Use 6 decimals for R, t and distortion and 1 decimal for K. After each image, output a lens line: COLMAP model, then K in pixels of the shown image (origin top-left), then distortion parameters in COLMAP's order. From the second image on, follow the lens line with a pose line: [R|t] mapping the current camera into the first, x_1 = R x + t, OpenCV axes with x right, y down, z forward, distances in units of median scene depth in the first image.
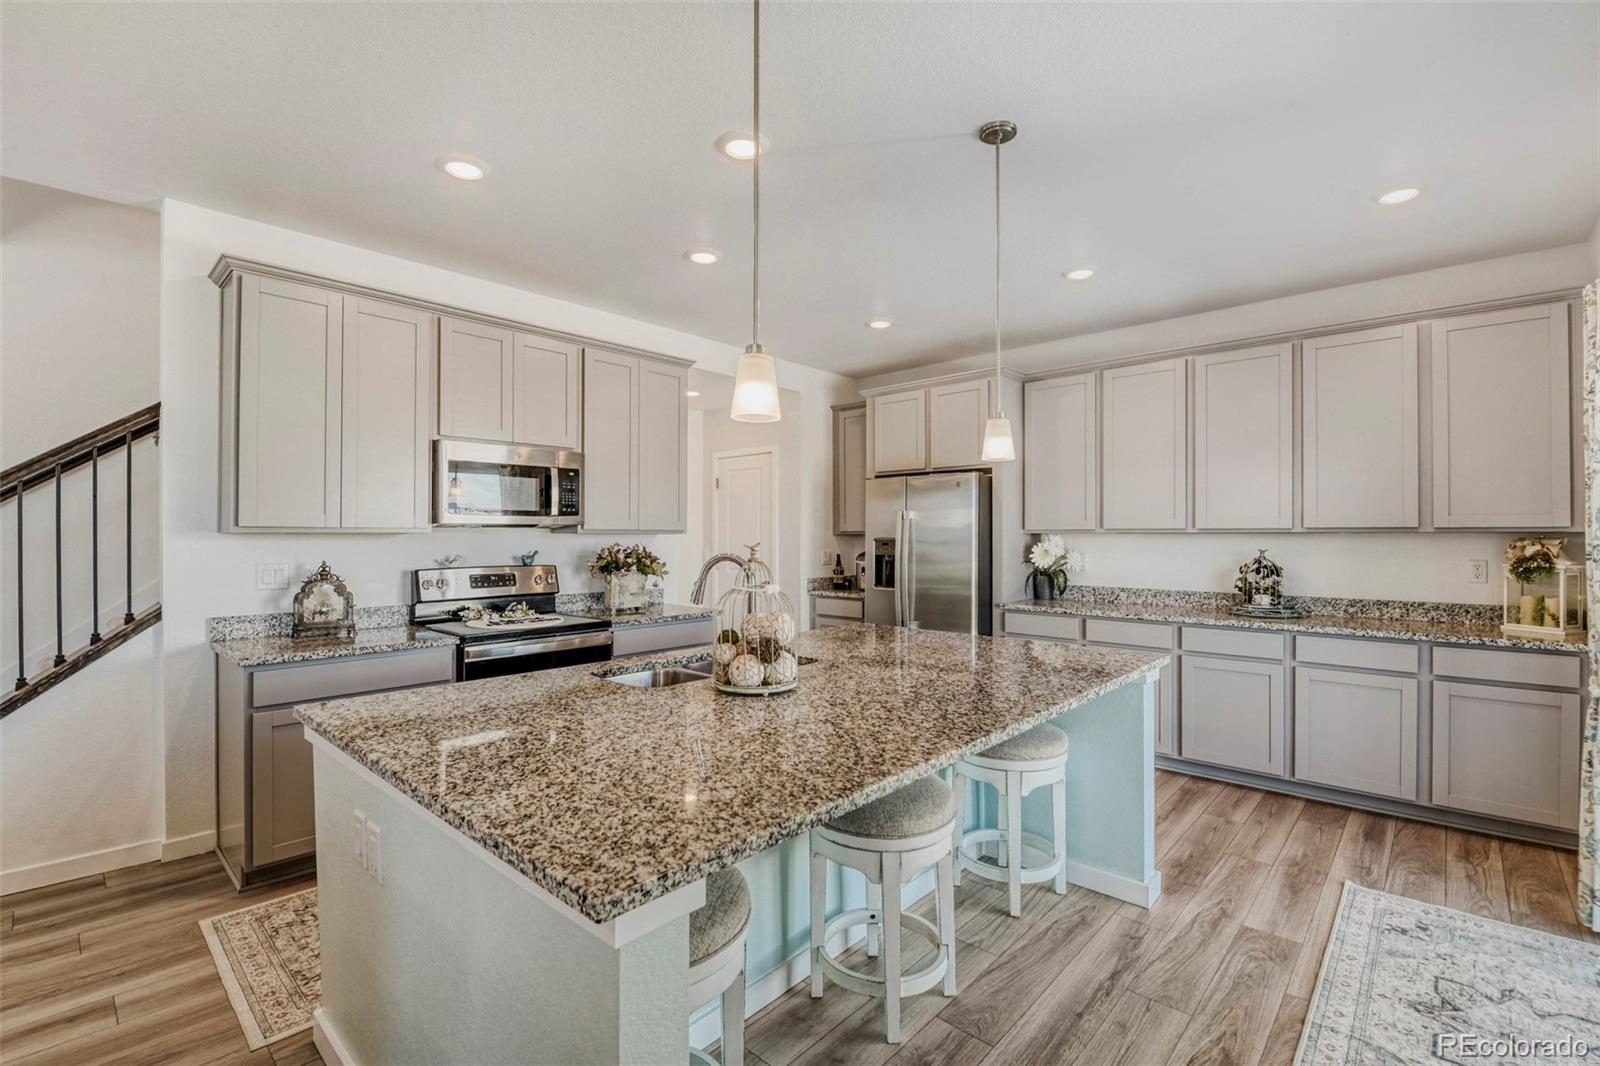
lens RADIAL K [[701.2, 0, 797.0], [0, 701.2, 531.2], [0, 0, 1]] dist [-0.007251, -0.006548]
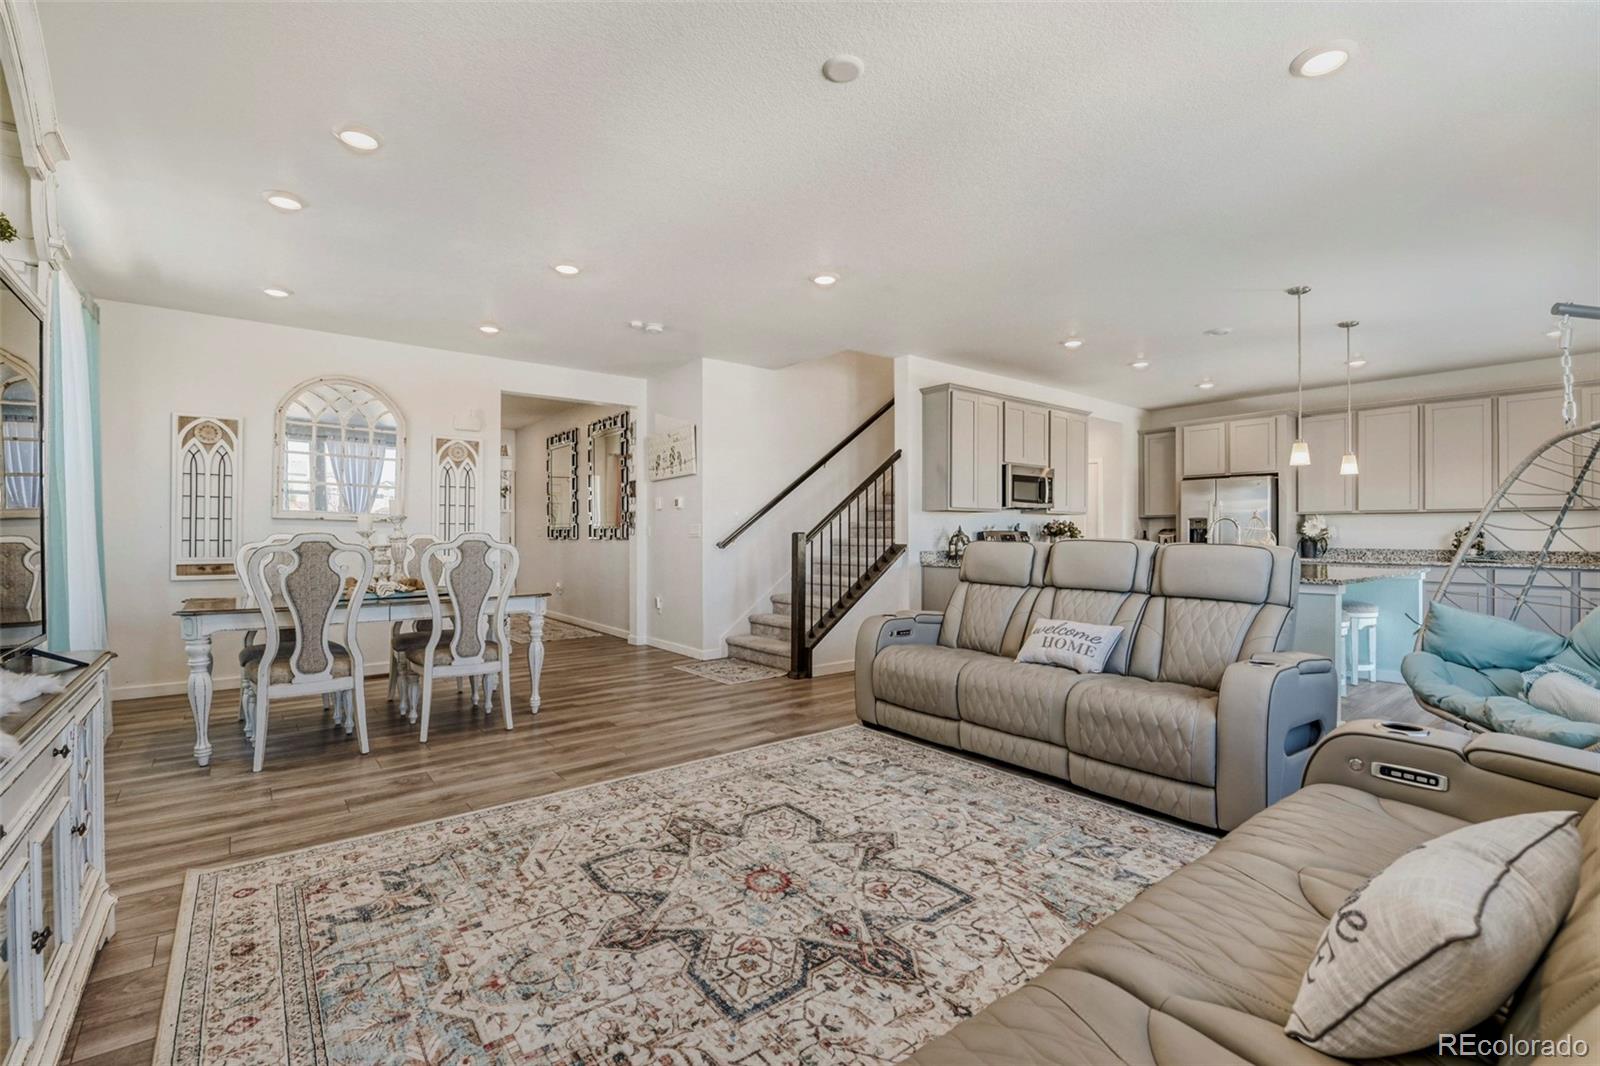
lens RADIAL K [[701.2, 0, 793.8], [0, 701.2, 525.4], [0, 0, 1]] dist [-0.007251, -0.006548]
pose [[0.988183, 0.000038, -0.153282, -0.660109], [-0.000609, 0.999993, -0.003676, 0.040566], [0.153281, 0.003725, 0.988176, -0.856446]]
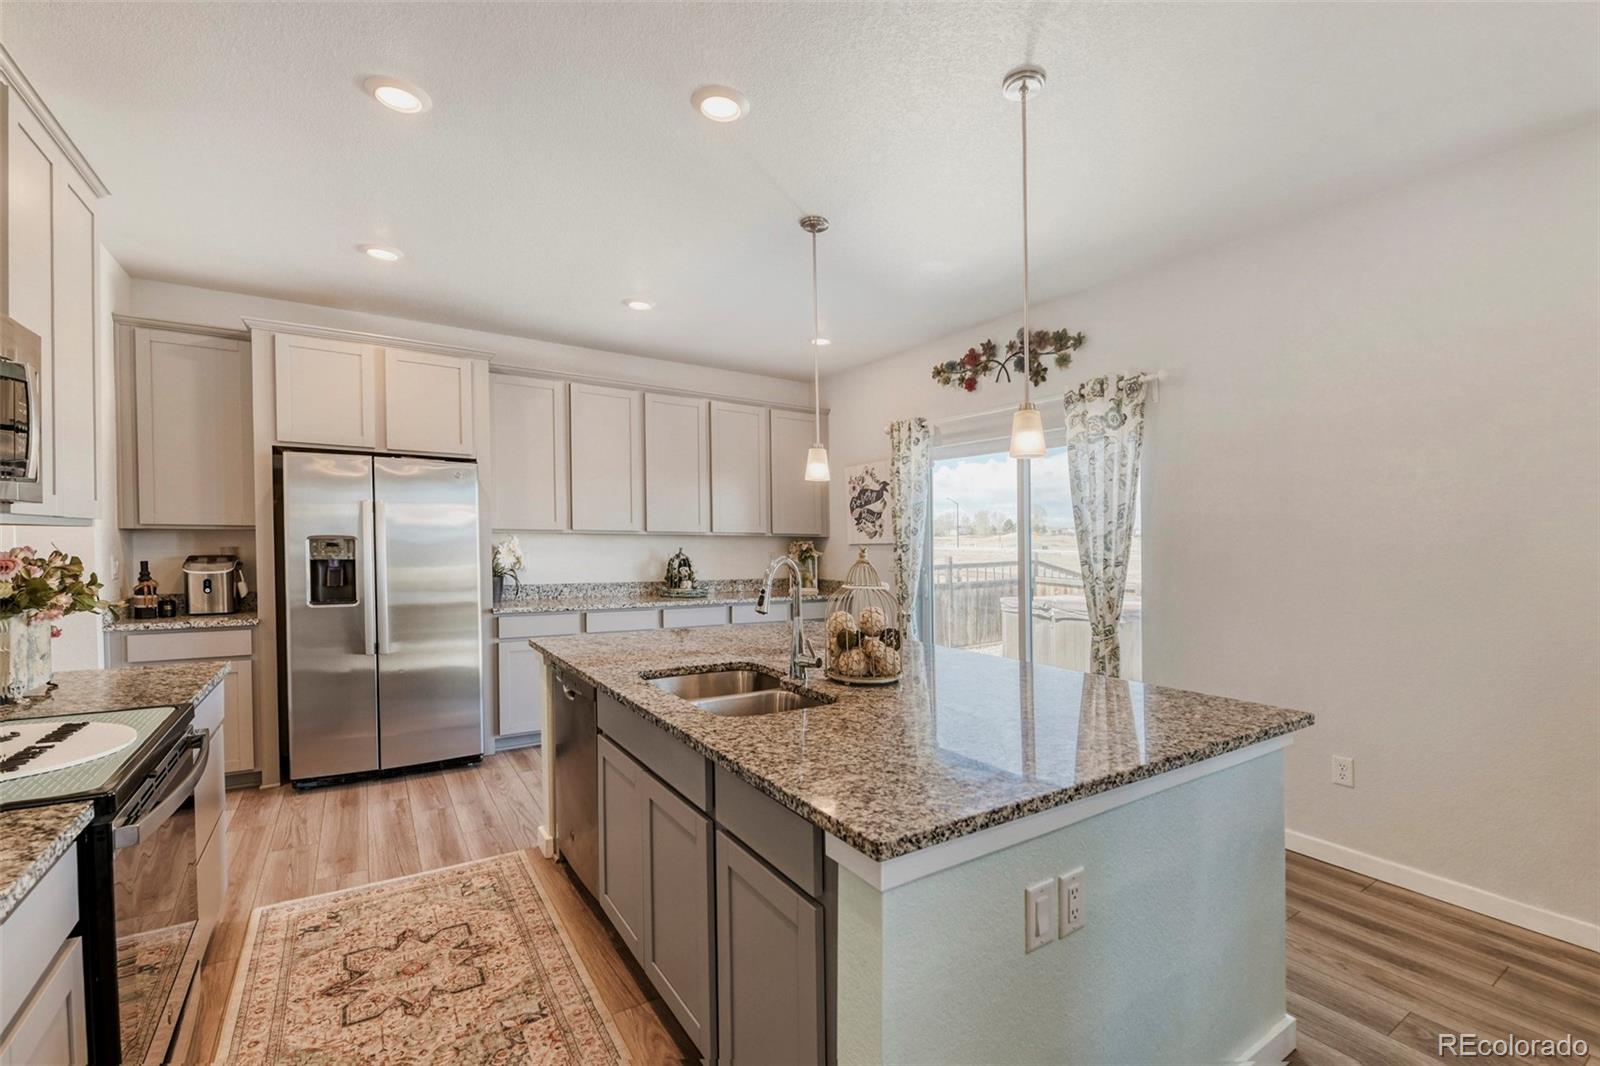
lens RADIAL K [[701.2, 0, 817.0], [0, 701.2, 550.0], [0, 0, 1]] dist [-0.007251, -0.006548]
pose [[0.232329, -0.011782, 0.972566, -0.575764], [-0.018103, 0.999701, 0.016435, 0.003934], [-0.972469, -0.021425, 0.232047, 0.420640]]
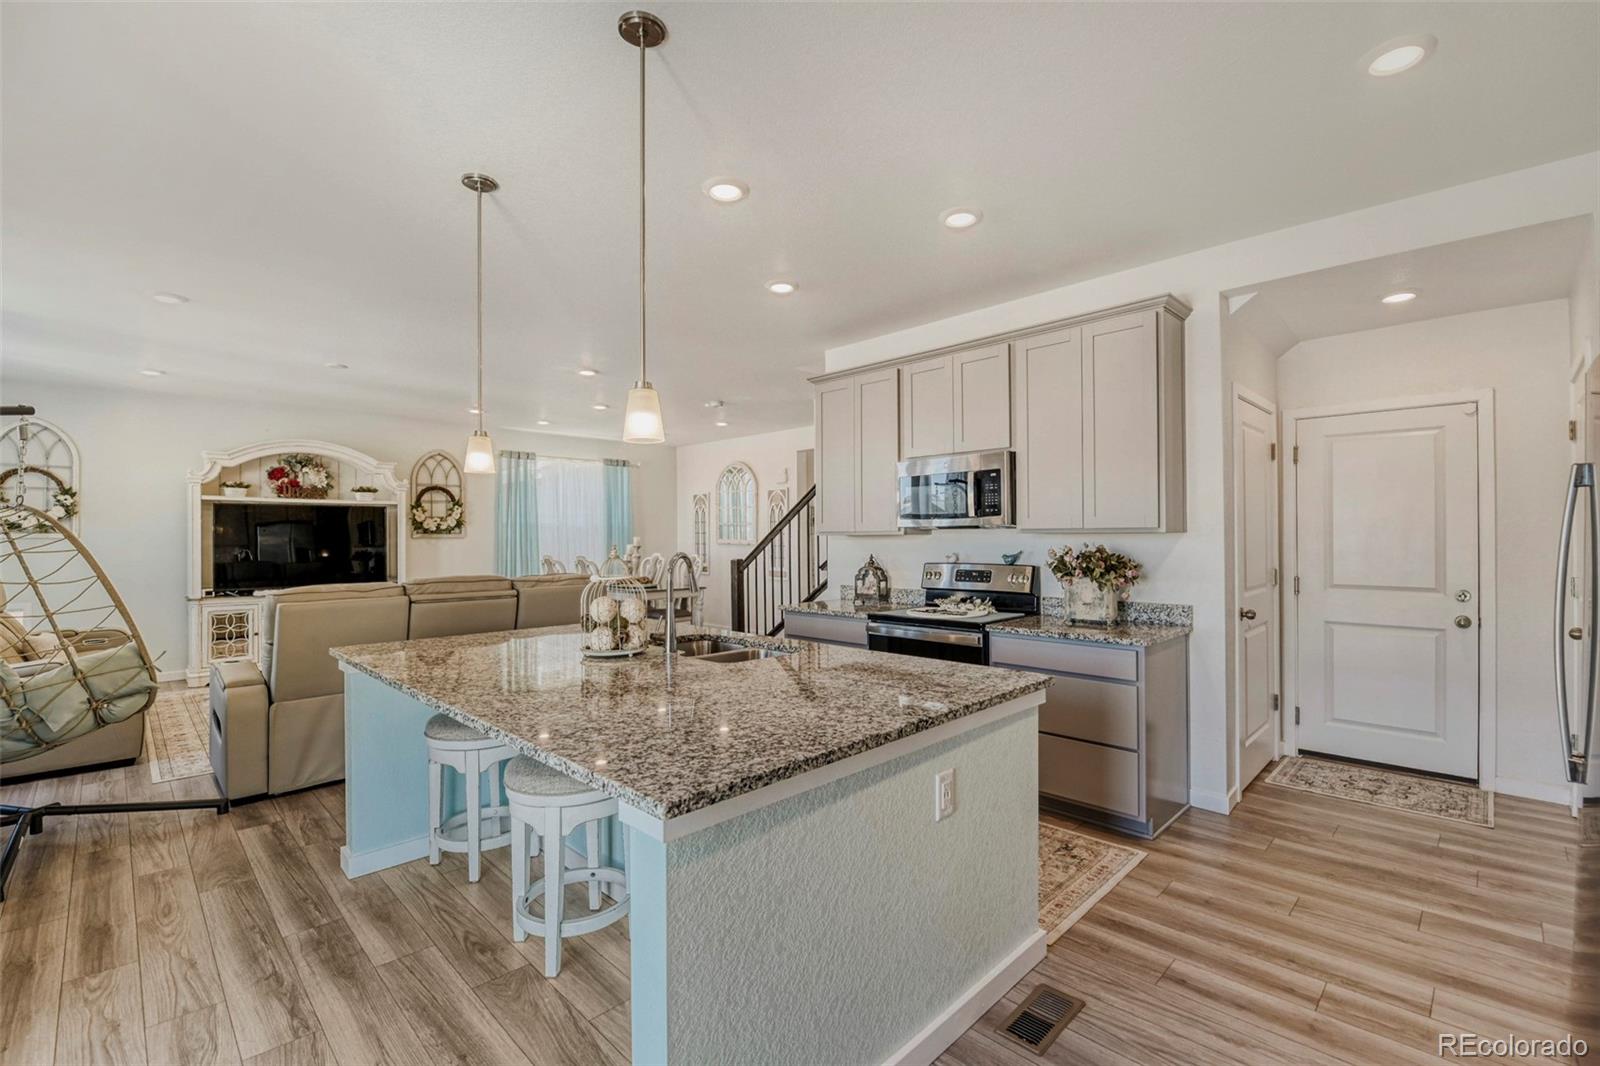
lens RADIAL K [[701.2, 0, 824.7], [0, 701.2, 533.9], [0, 0, 1]] dist [-0.007251, -0.006548]
pose [[-0.015667, -0.003600, -0.999871, 0.667692], [0.013323, 0.999904, -0.003809, 0.003868], [0.999788, -0.013381, -0.015617, 0.745710]]
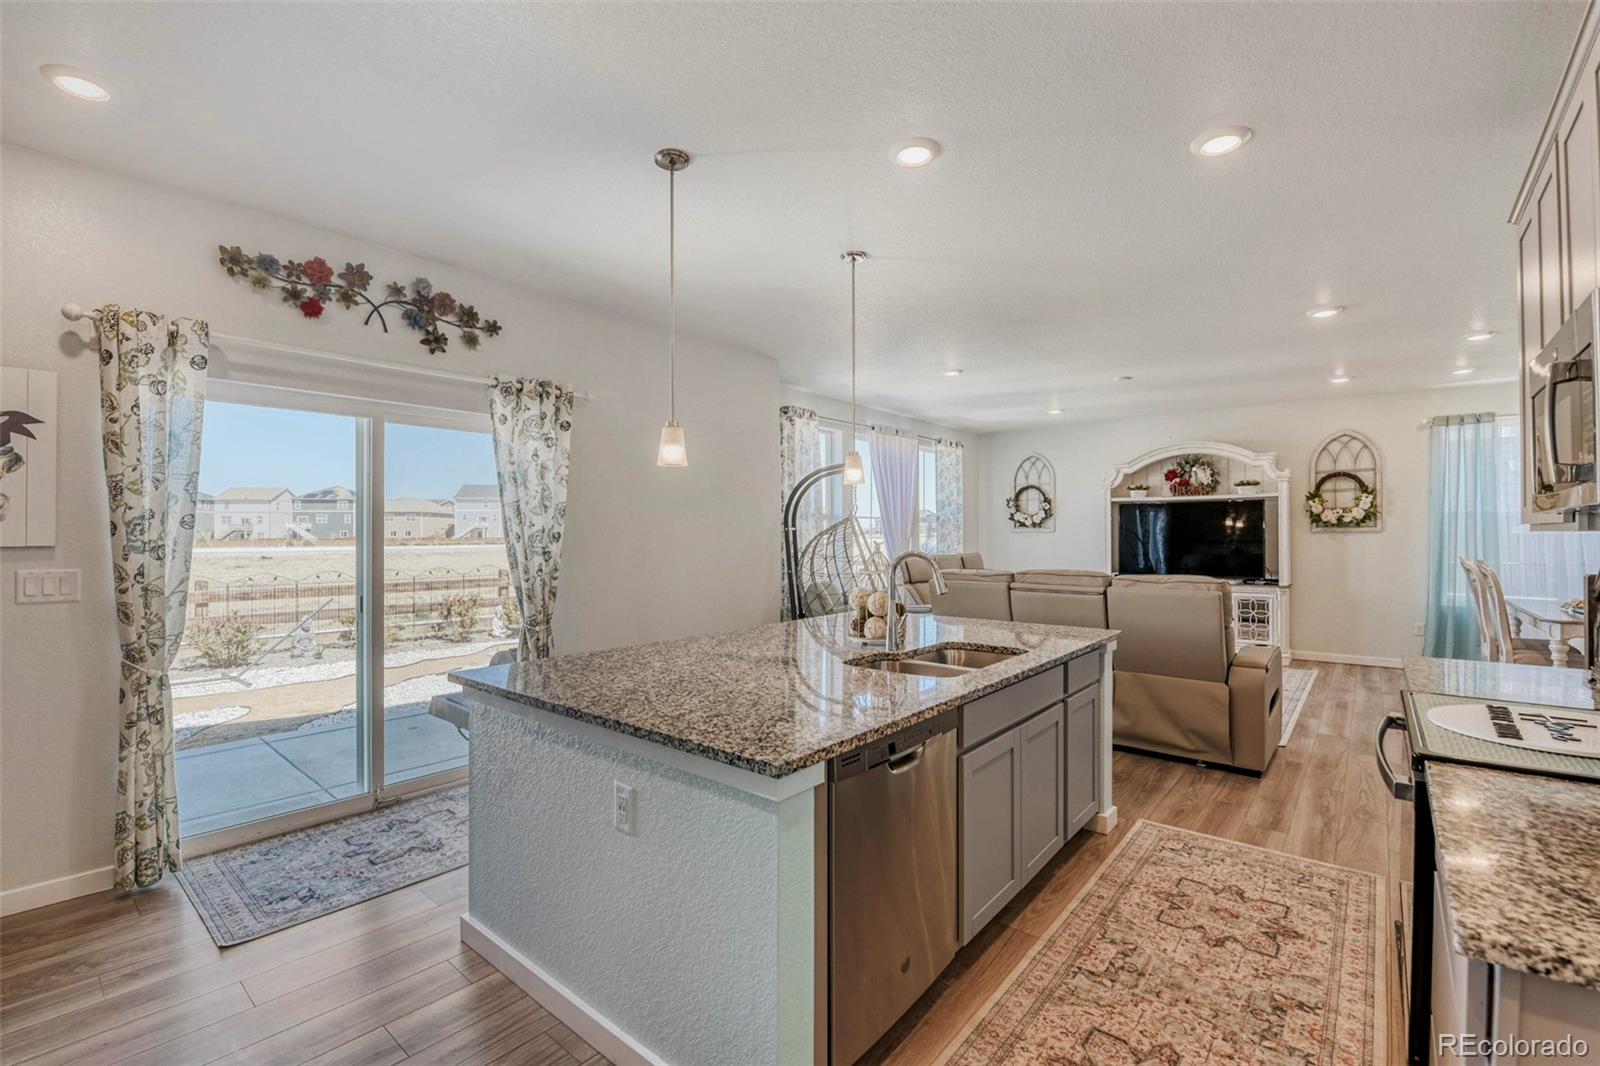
lens RADIAL K [[701.2, 0, 798.1], [0, 701.2, 535.3], [0, 0, 1]] dist [-0.007251, -0.006548]
pose [[-0.997866, 0.002977, -0.065226, 0.122272], [0.003301, 0.999983, -0.004857, 0.005107], [0.065211, -0.005062, -0.997859, 1.265872]]
